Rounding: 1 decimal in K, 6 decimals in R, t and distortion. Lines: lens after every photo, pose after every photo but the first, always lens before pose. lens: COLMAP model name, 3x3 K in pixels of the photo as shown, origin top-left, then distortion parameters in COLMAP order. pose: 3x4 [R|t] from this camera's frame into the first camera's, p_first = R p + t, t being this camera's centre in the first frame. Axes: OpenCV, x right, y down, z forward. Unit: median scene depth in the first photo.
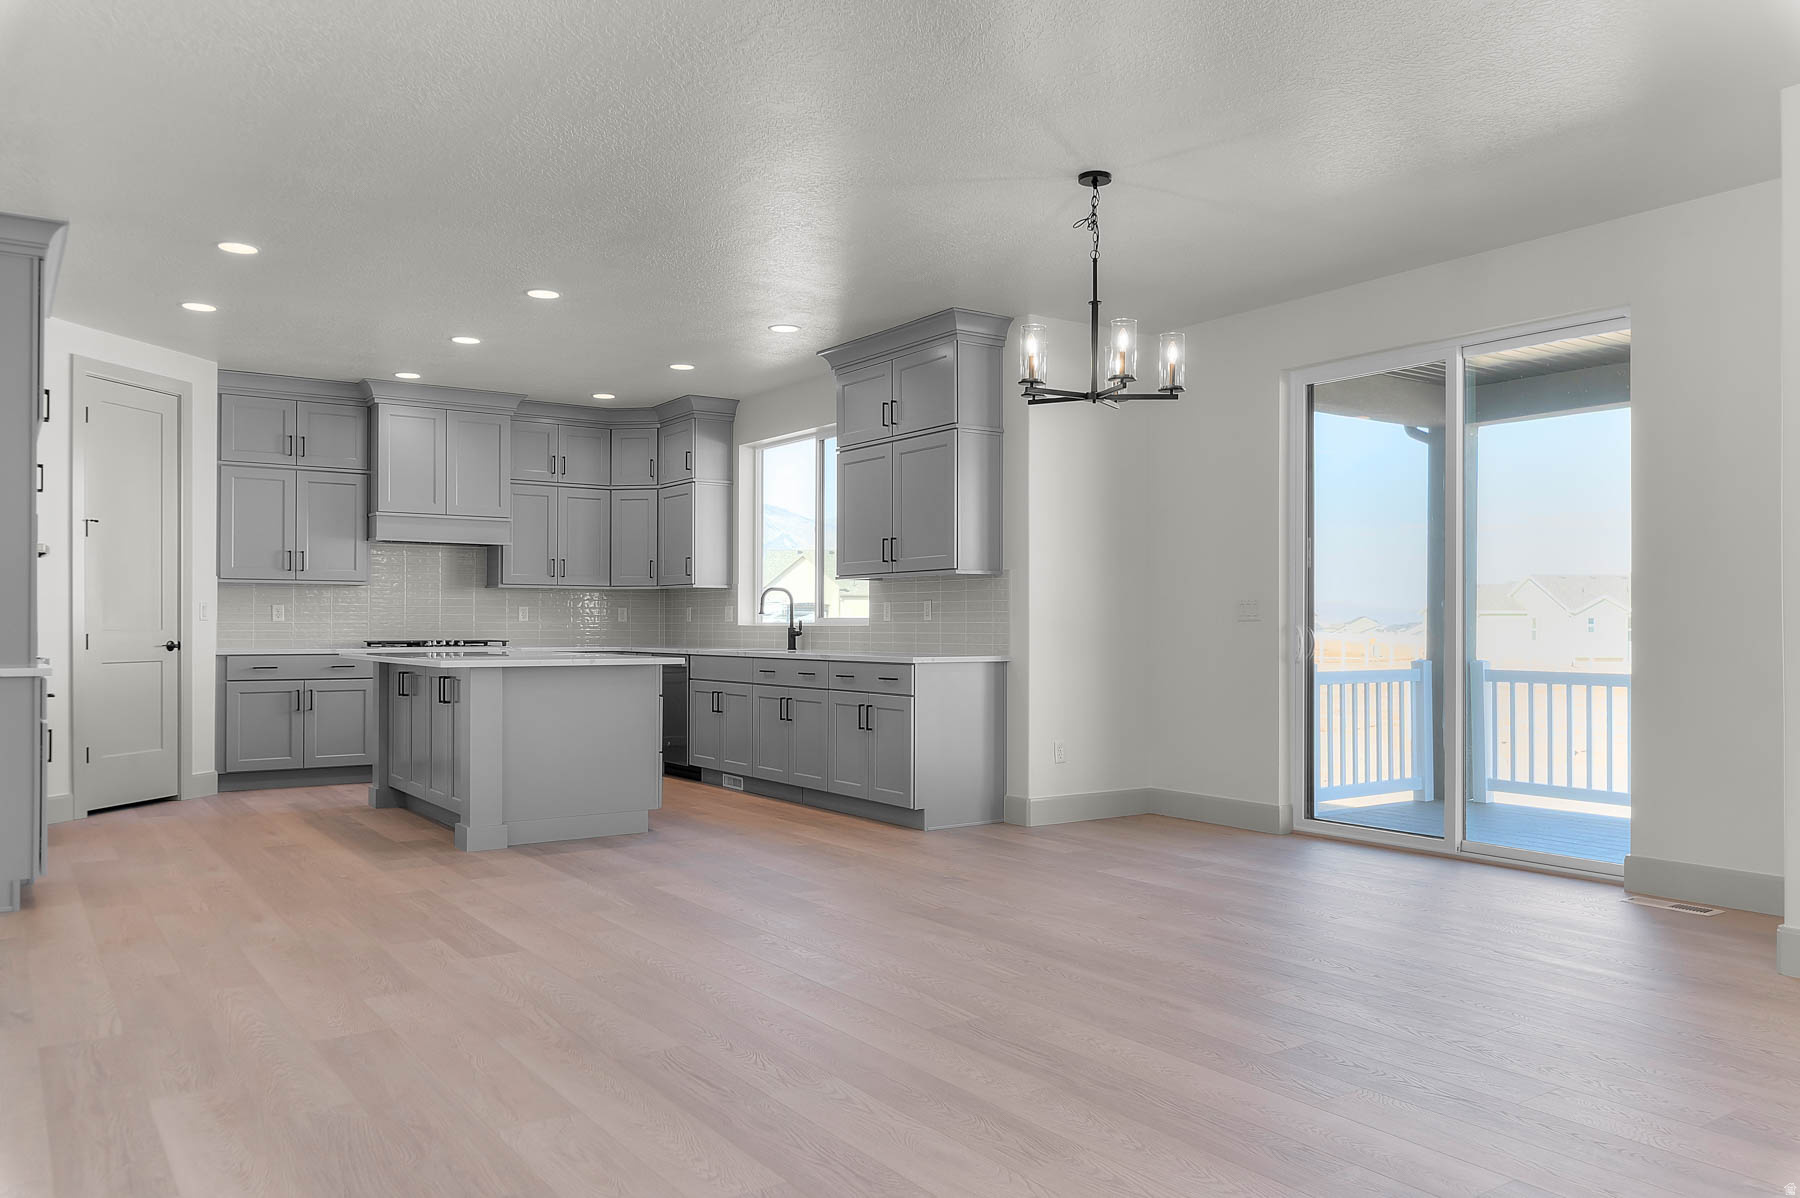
lens RADIAL K [[1270.4, 0, 900.0], [0, 1270.4, 599.0], [0, 0, 1]] dist [-0.007451, -0.001099]
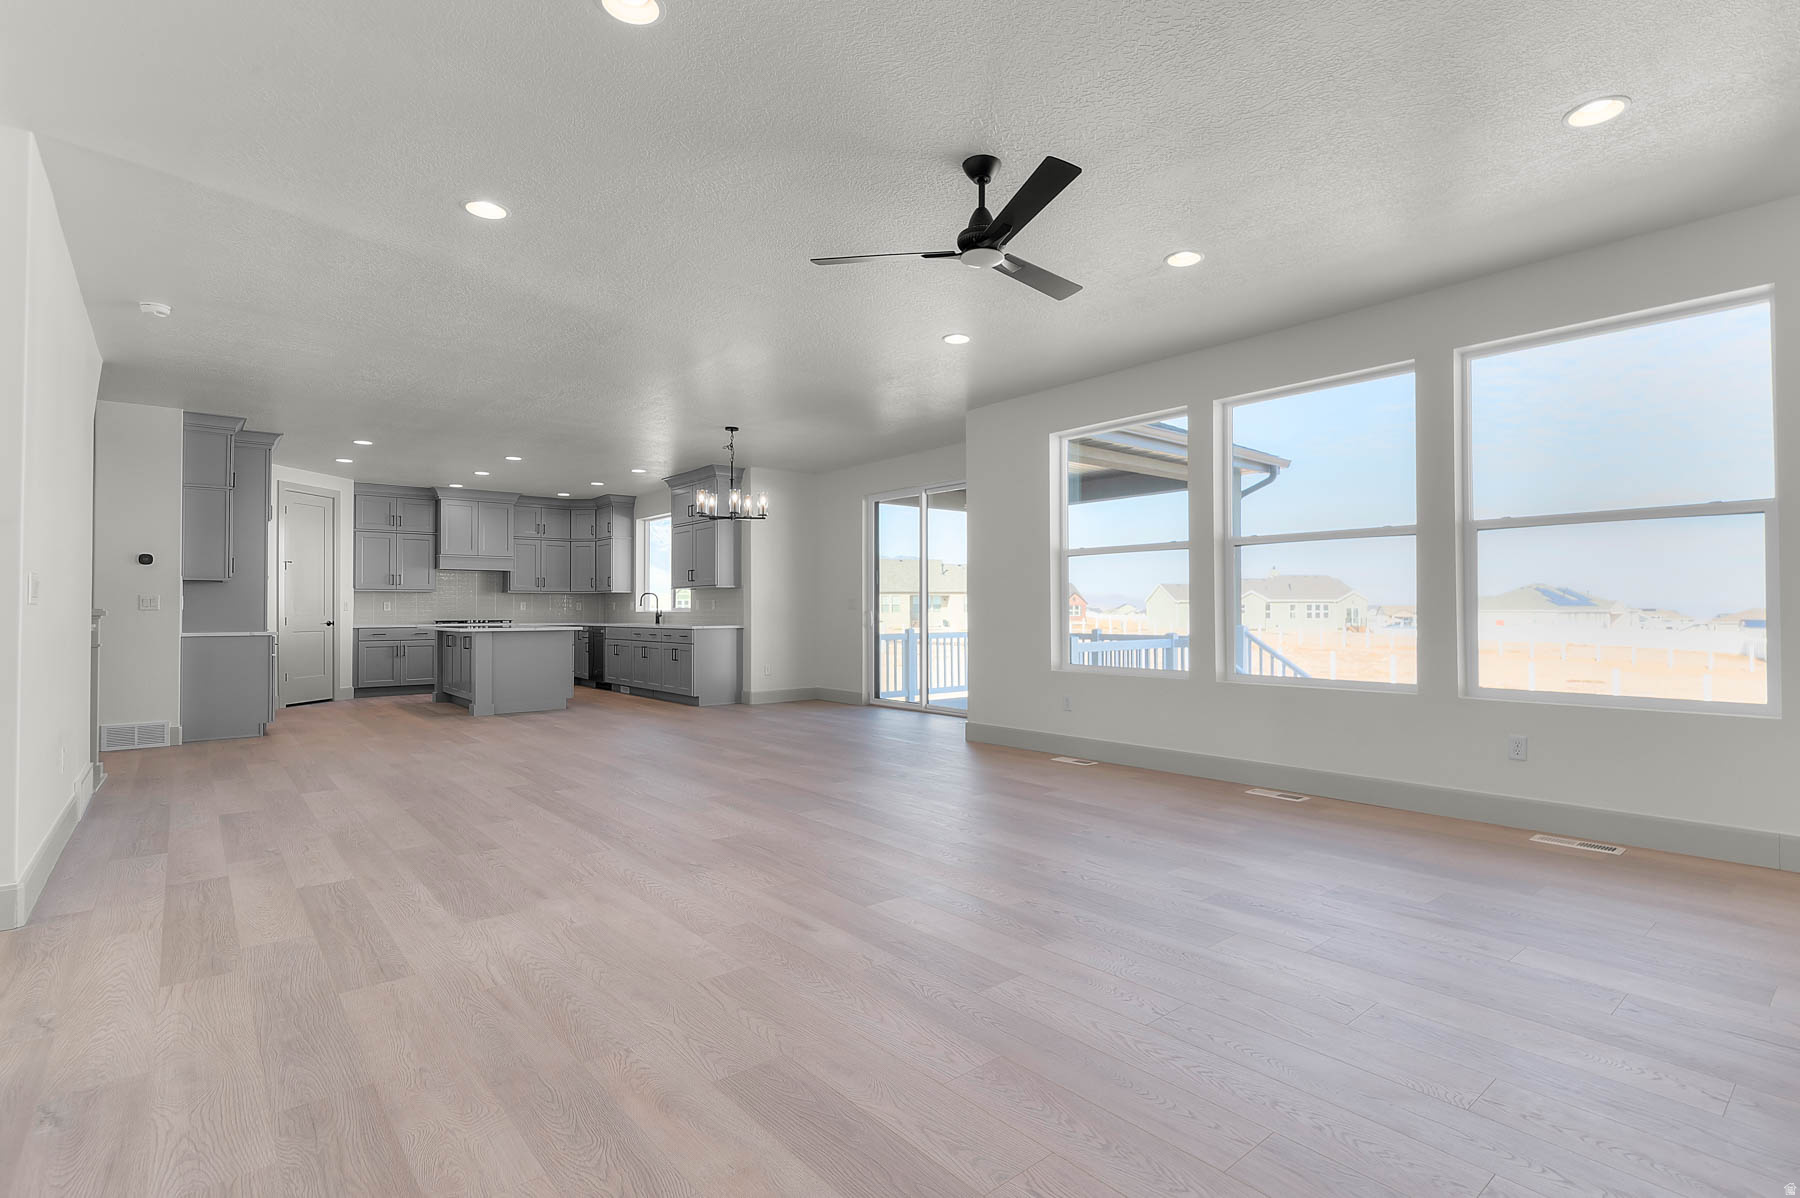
lens RADIAL K [[819.2, 0, 900.0], [0, 819.2, 599.0], [0, 0, 1]] dist [-0.000579, -0.000529]
pose [[0.995884, -0.002702, 0.090596, 0.183485], [0.002181, 0.999980, 0.005857, -0.006263], [-0.090610, -0.005635, 0.995871, -0.329376]]
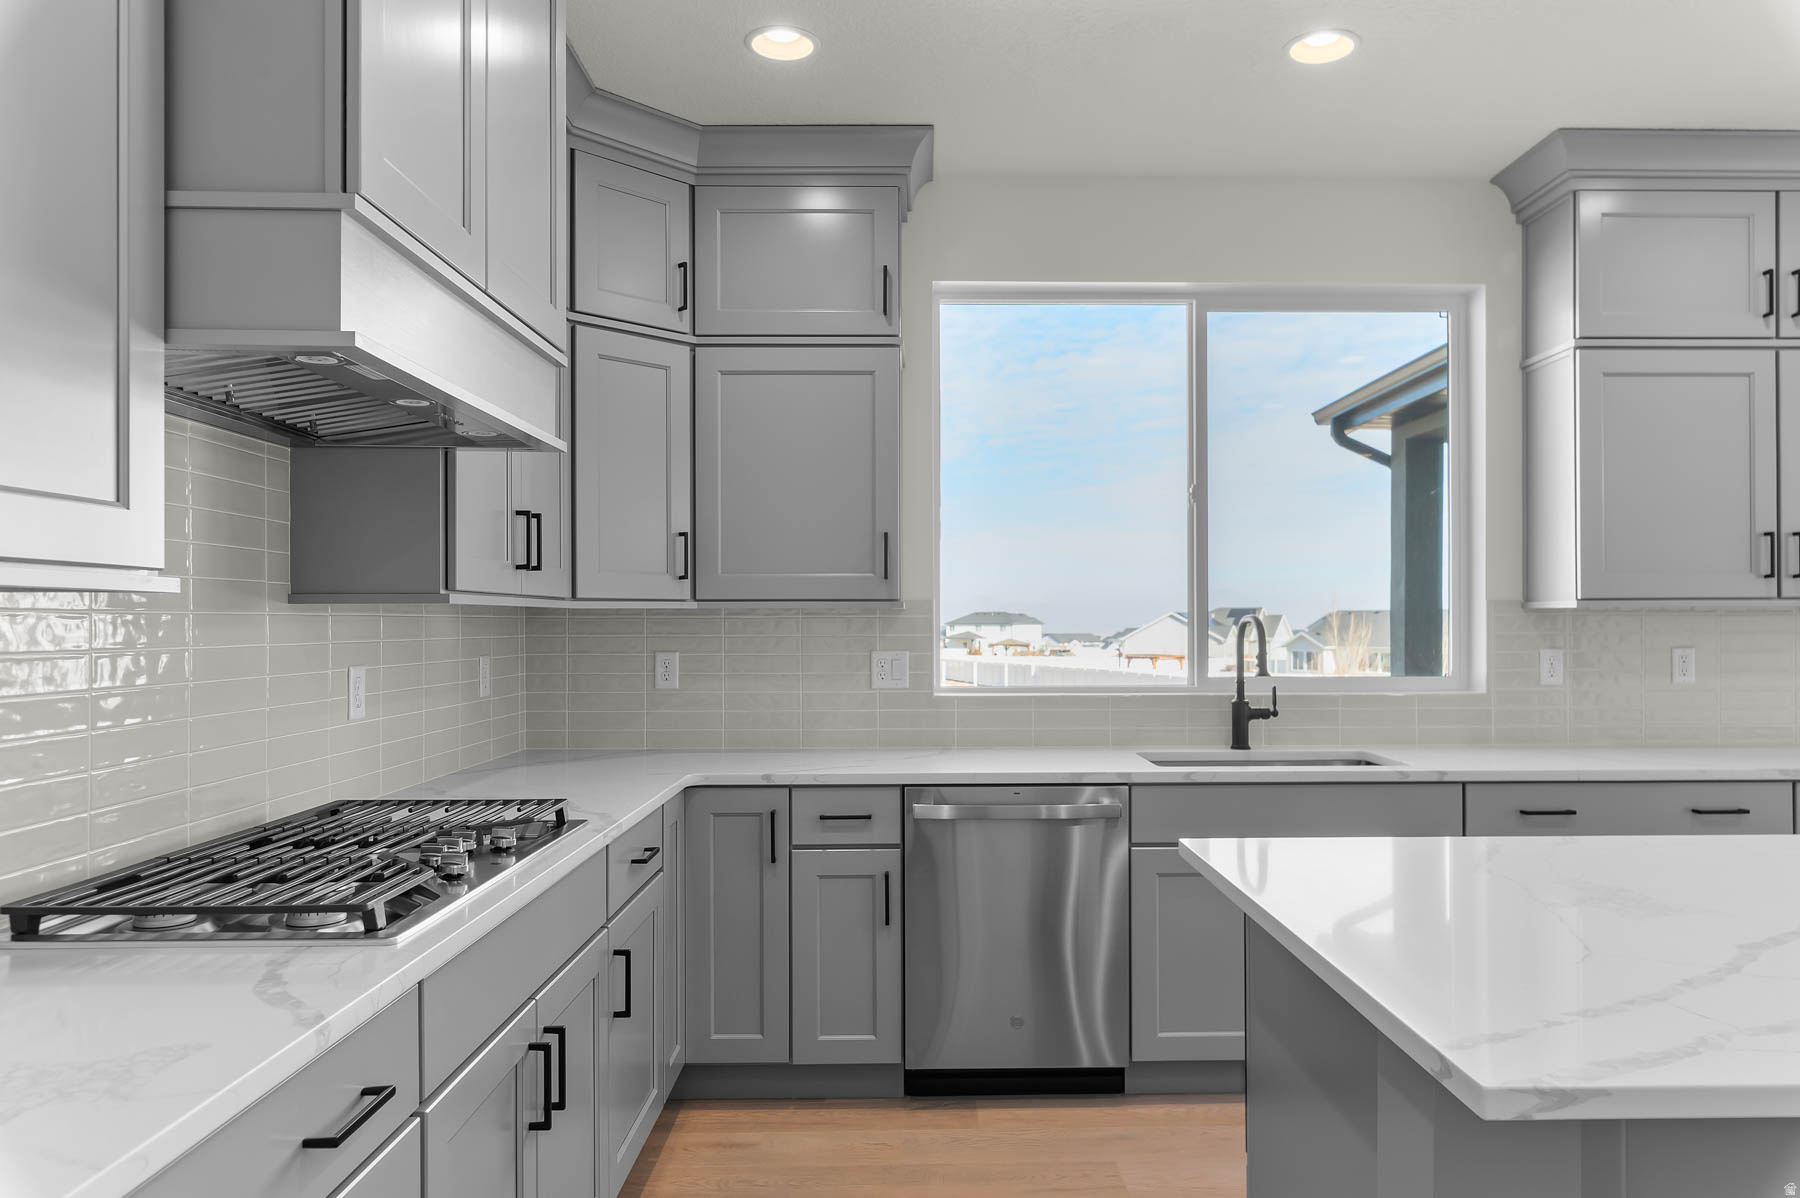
lens RADIAL K [[1175.6, 0, 905.9], [0, 1175.6, 620.9], [0, 0, 1]] dist [-0.009960, -0.002379]
pose [[0.569447, -0.004691, 0.822015, -0.519695], [-0.013749, 0.999789, 0.015229, -0.012062], [-0.821913, -0.019974, 0.569262, 0.873428]]
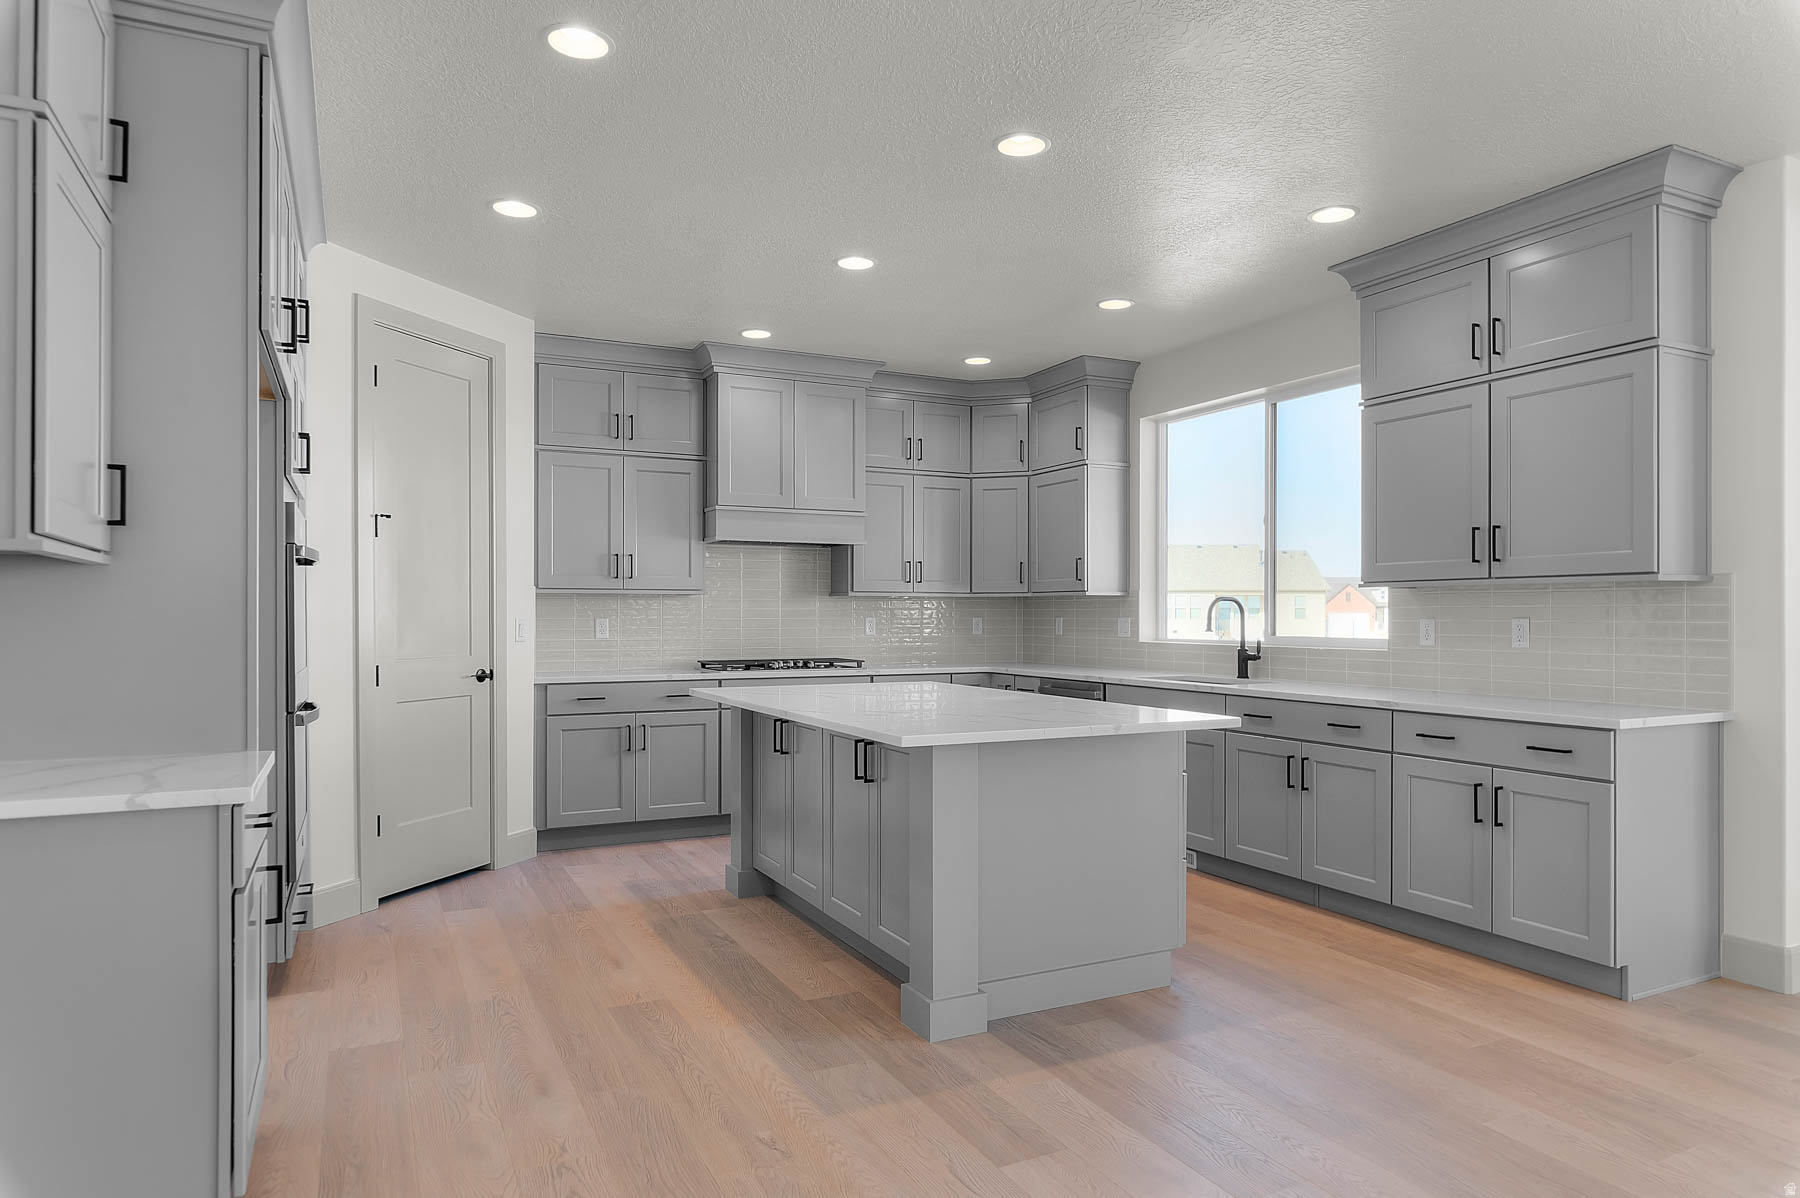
lens RADIAL K [[1067.9, 0, 900.0], [0, 1067.9, 599.0], [0, 0, 1]] dist [-0.001162, -0.000096]
pose [[0.988379, -0.002276, -0.151995, -0.195986], [0.003207, 0.999978, 0.005876, -0.012329], [0.151978, -0.006295, 0.988364, 0.345972]]
